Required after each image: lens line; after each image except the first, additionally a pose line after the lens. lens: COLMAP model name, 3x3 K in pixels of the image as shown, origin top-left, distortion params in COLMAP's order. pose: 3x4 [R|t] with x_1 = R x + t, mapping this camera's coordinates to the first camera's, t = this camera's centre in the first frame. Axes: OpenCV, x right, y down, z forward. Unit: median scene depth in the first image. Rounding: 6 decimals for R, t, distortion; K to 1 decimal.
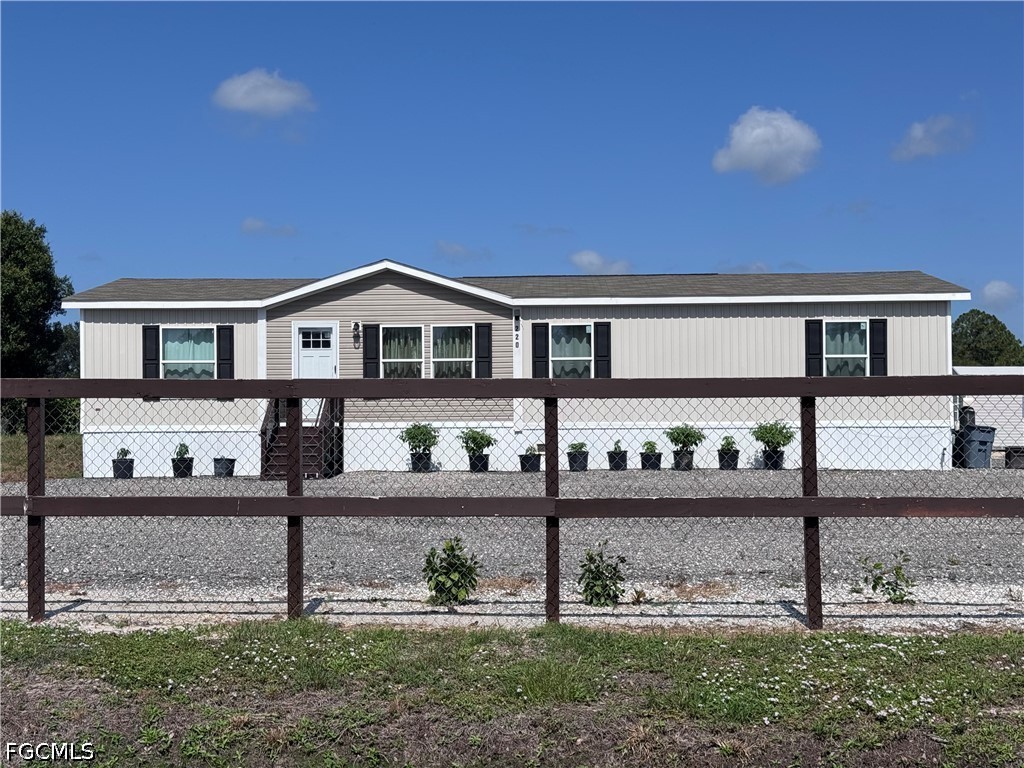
lens RADIAL K [[1447.2, 0, 514.4], [0, 1447.2, 386.4], [0, 0, 1]] dist [-0.029281, 0.000000]
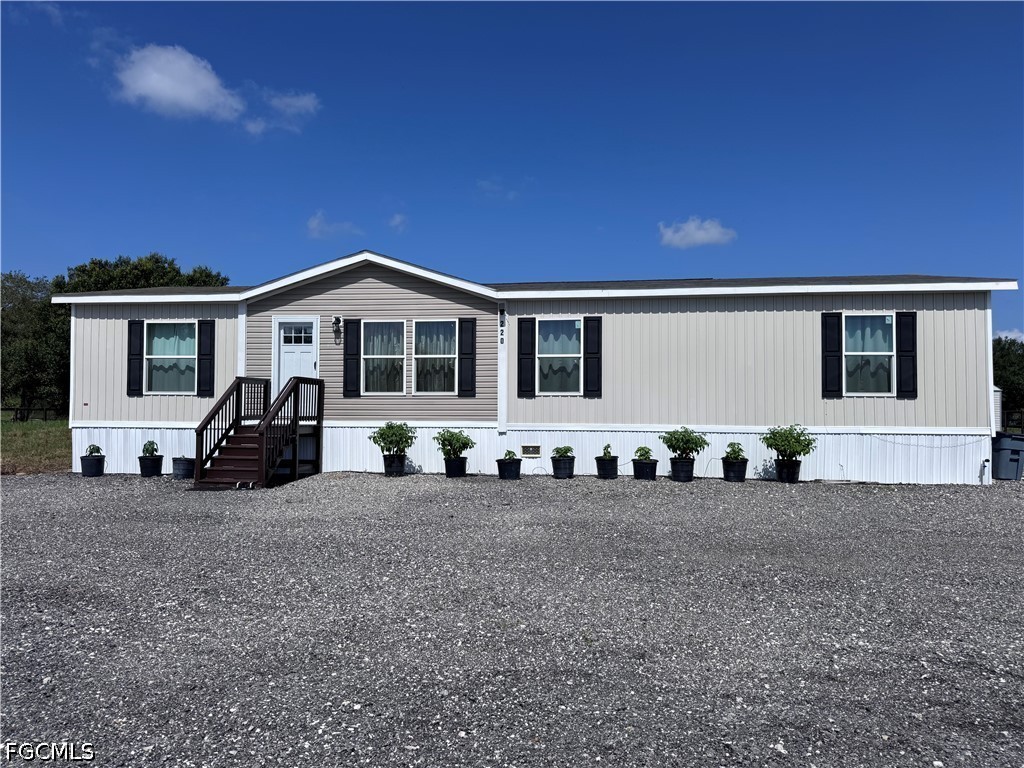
lens RADIAL K [[717.7, 0, 505.5], [0, 717.7, 378.1], [0, 0, 1]] dist [0.039461, -0.053503]
pose [[0.994512, 0.007002, -0.104390, 0.053438], [-0.009106, 0.999765, -0.019694, 0.004958], [0.104228, 0.020536, 0.994341, 0.534252]]
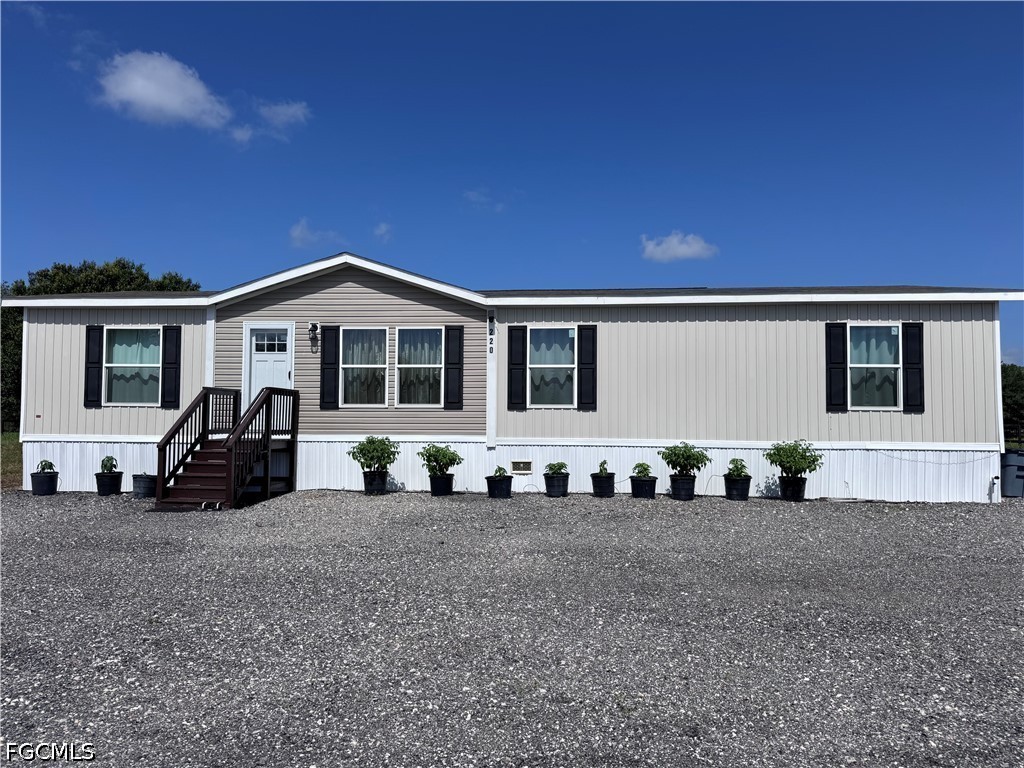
lens RADIAL K [[717.7, 0, 510.2], [0, 717.7, 382.2], [0, 0, 1]] dist [0.039461, -0.053503]
pose [[0.997768, 0.010503, -0.065951, 0.043155], [-0.012555, 0.999447, -0.030783, 0.004603], [0.065592, 0.031542, 0.997348, 0.560803]]
